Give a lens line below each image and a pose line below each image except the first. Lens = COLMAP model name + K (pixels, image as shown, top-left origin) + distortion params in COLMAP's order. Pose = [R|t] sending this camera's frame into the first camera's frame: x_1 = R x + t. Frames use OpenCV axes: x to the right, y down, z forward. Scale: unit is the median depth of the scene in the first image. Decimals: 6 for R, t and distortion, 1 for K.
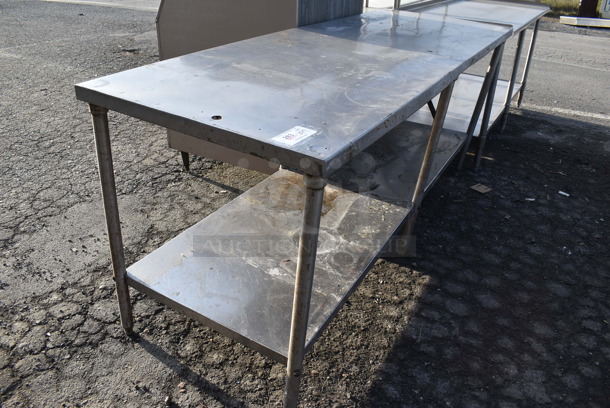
lens RADIAL K [[476.6, 0, 305.0], [0, 476.6, 204.0], [0, 0, 1]] dist [-0.095259, 0.011401]
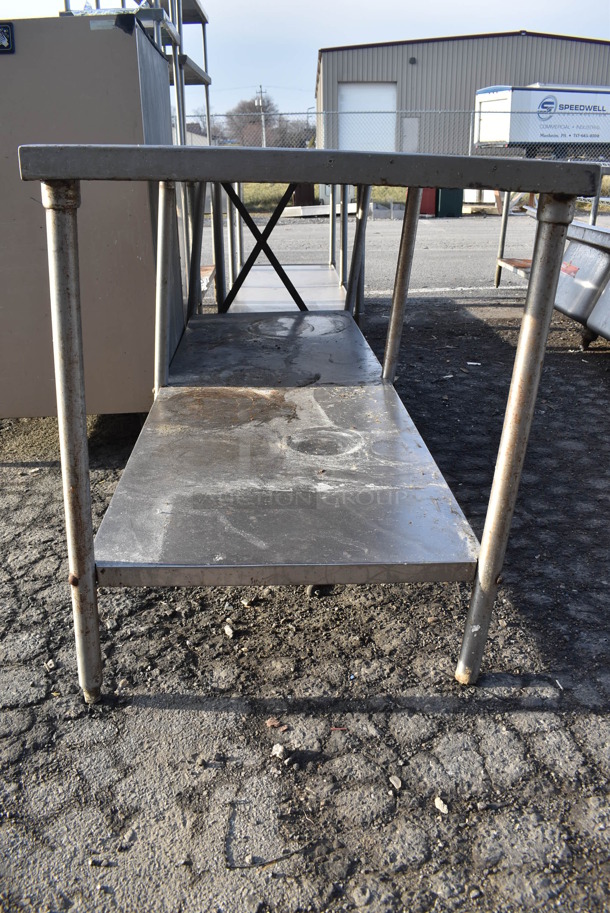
lens RADIAL K [[713.4, 0, 305.0], [0, 713.4, 456.5], [0, 0, 1]] dist [-0.095259, 0.011401]
pose [[0.835984, -0.248463, 0.489283, -0.480869], [0.296061, 0.954940, -0.020919, 0.109631], [-0.462038, 0.162346, 0.871874, 0.204689]]
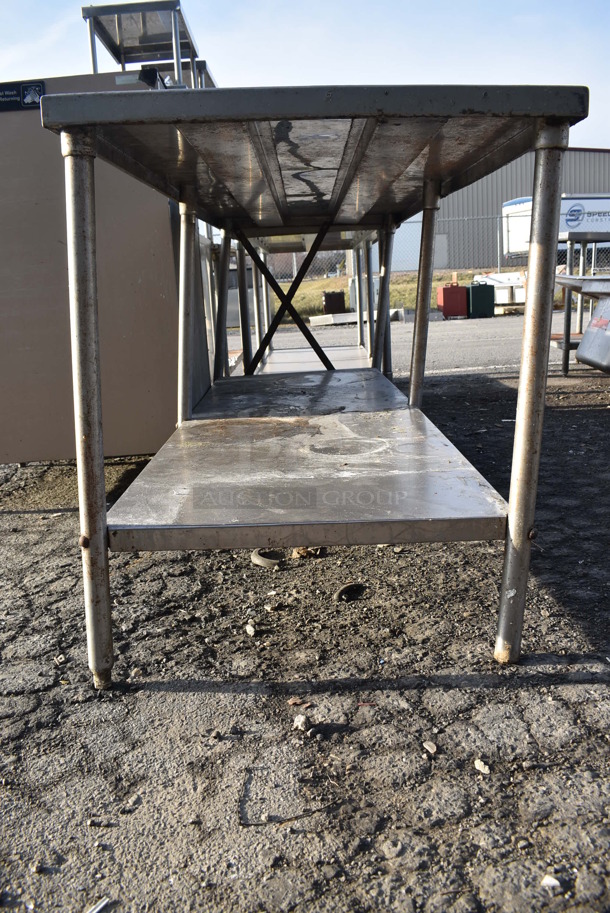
lens RADIAL K [[741.4, 0, 305.0], [0, 741.4, 456.5], [0, 0, 1]] dist [-0.090952, 0.004762]
pose [[0.855234, -0.191618, 0.481516, -0.502912], [0.319540, 0.926472, -0.198856, 0.267766], [-0.408006, 0.323932, 0.853580, 0.225176]]
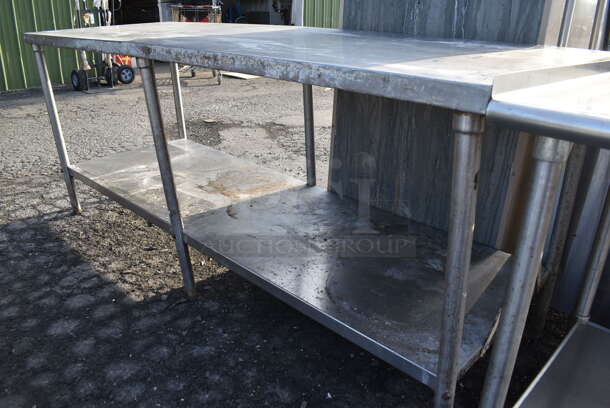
lens RADIAL K [[476.6, 0, 305.0], [0, 476.6, 204.0], [0, 0, 1]] dist [-0.095259, 0.011401]
pose [[-0.244029, 0.338913, -0.908619, 1.062380], [-0.497515, 0.760496, 0.417281, -0.564966], [0.832423, 0.553881, -0.016969, 1.394733]]
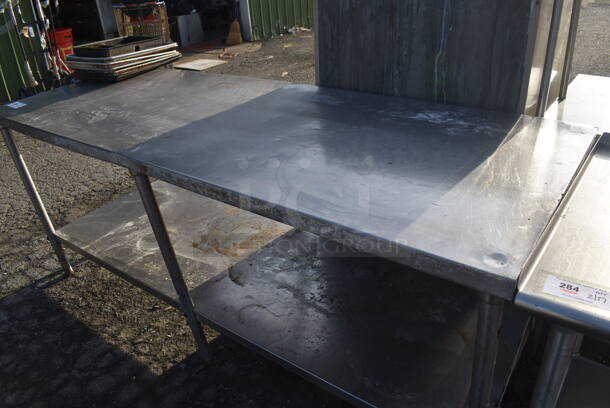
lens RADIAL K [[476.6, 0, 305.0], [0, 476.6, 204.0], [0, 0, 1]] dist [-0.095259, 0.011401]
pose [[-0.124751, 0.443629, -0.887485, 1.018433], [-0.432704, 0.780604, 0.451026, -0.714510], [0.892863, 0.440284, 0.094579, 1.222682]]
